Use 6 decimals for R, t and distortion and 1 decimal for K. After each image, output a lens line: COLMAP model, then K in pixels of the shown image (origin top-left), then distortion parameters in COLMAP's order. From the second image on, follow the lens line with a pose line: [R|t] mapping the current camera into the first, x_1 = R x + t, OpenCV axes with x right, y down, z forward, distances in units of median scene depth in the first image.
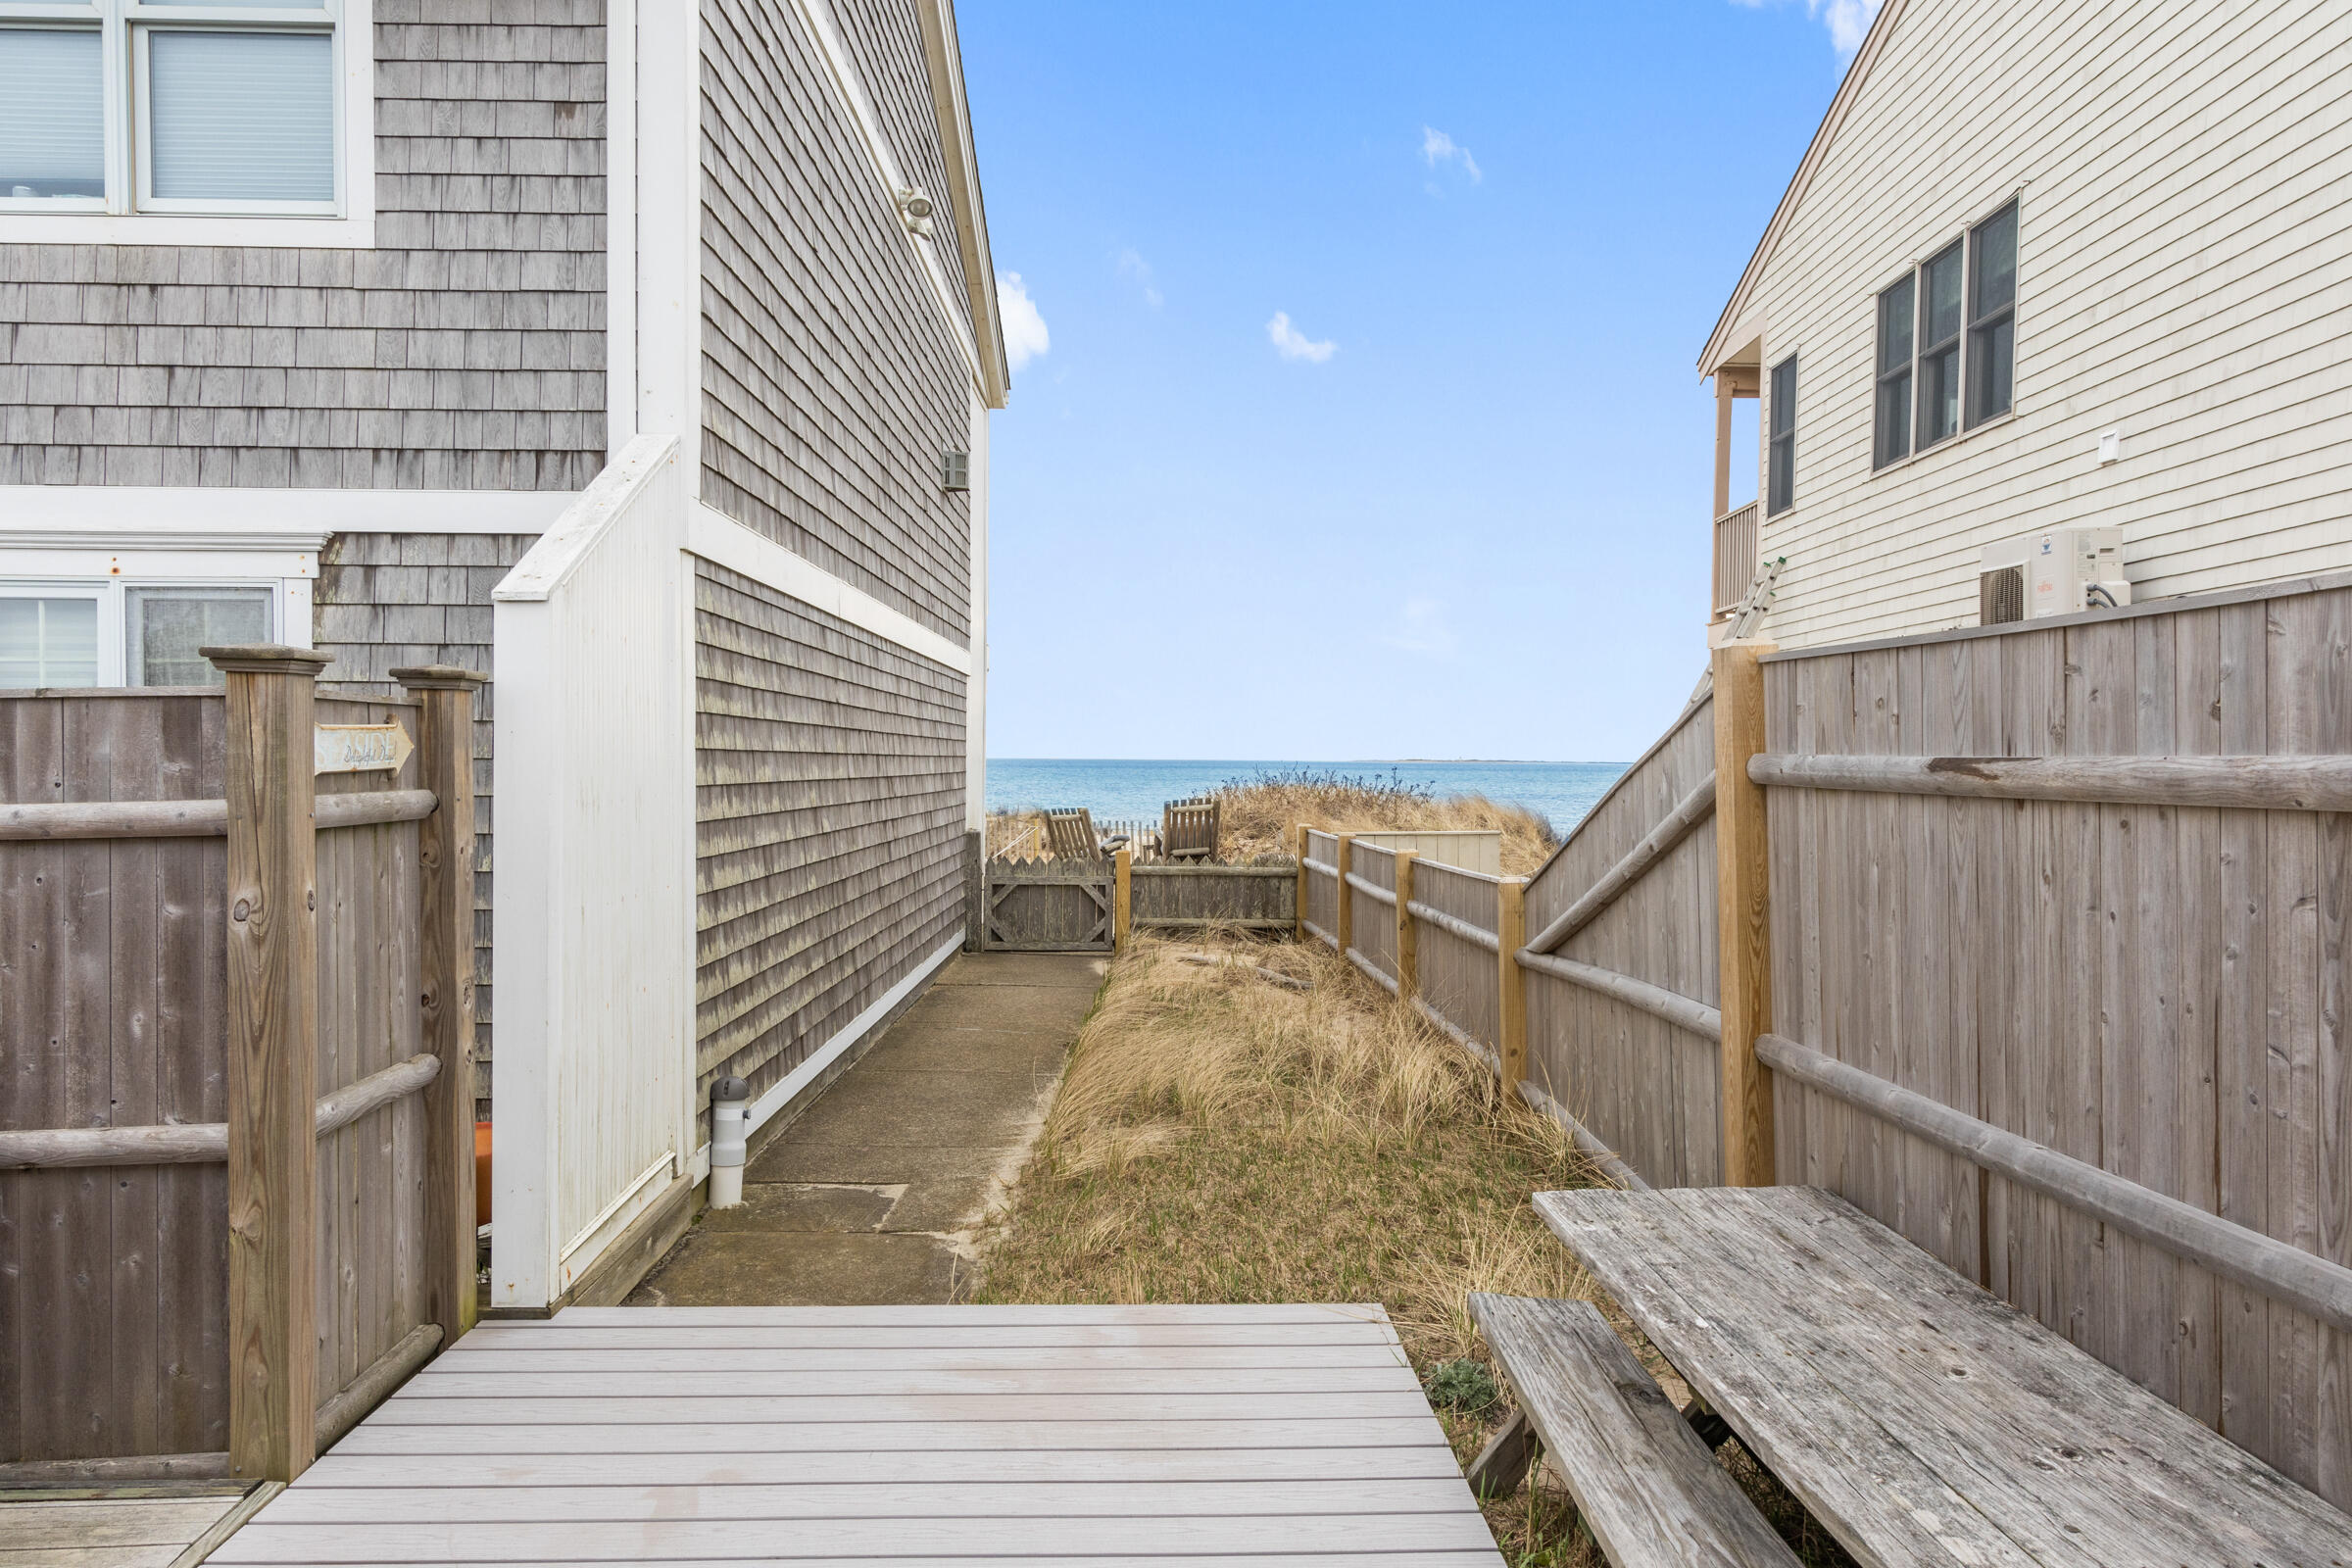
lens RADIAL K [[1670.4, 0, 1175.9], [0, 1670.4, 781.7], [0, 0, 1]] dist [-0.000338, -0.000004]
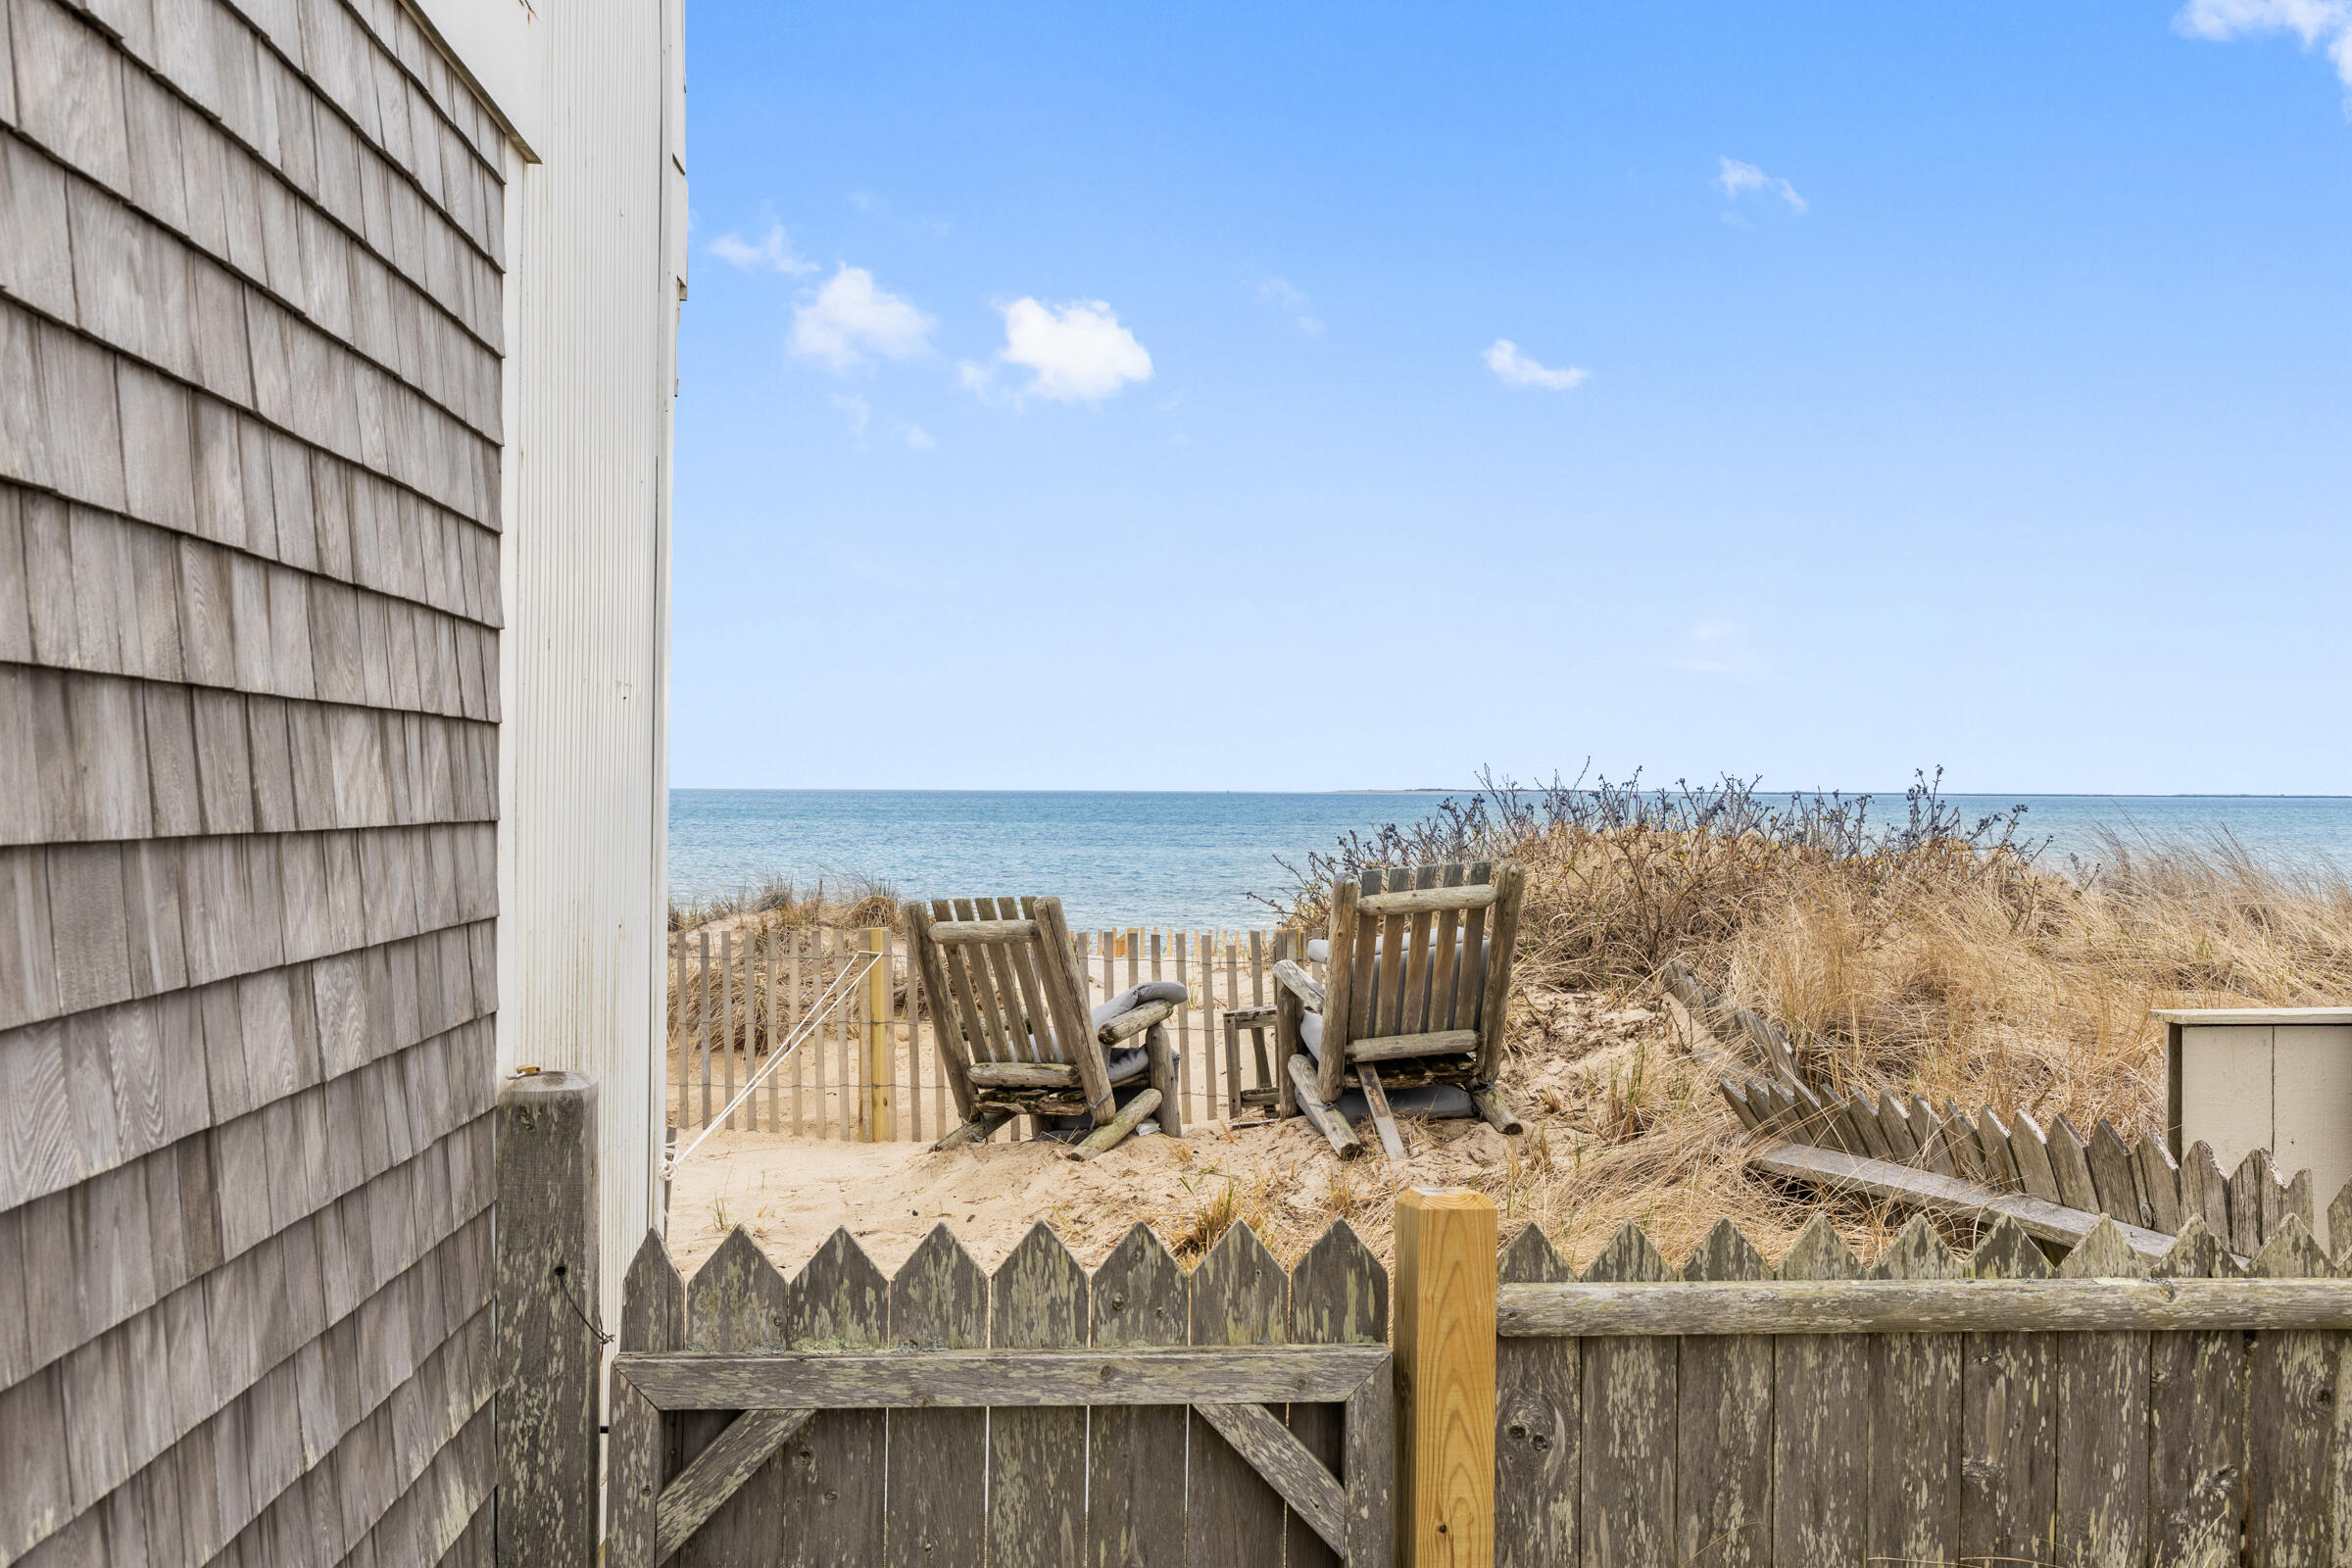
lens RADIAL K [[2497.9, 0, 1177.5], [0, 2497.9, 786.5], [0, 0, 1]] dist [-0.002236, 0.000000]
pose [[0.998874, -0.000763, 0.047431, -0.070251], [0.001458, 0.999892, -0.014606, 0.003775], [-0.047414, 0.014659, 0.998768, 0.745516]]
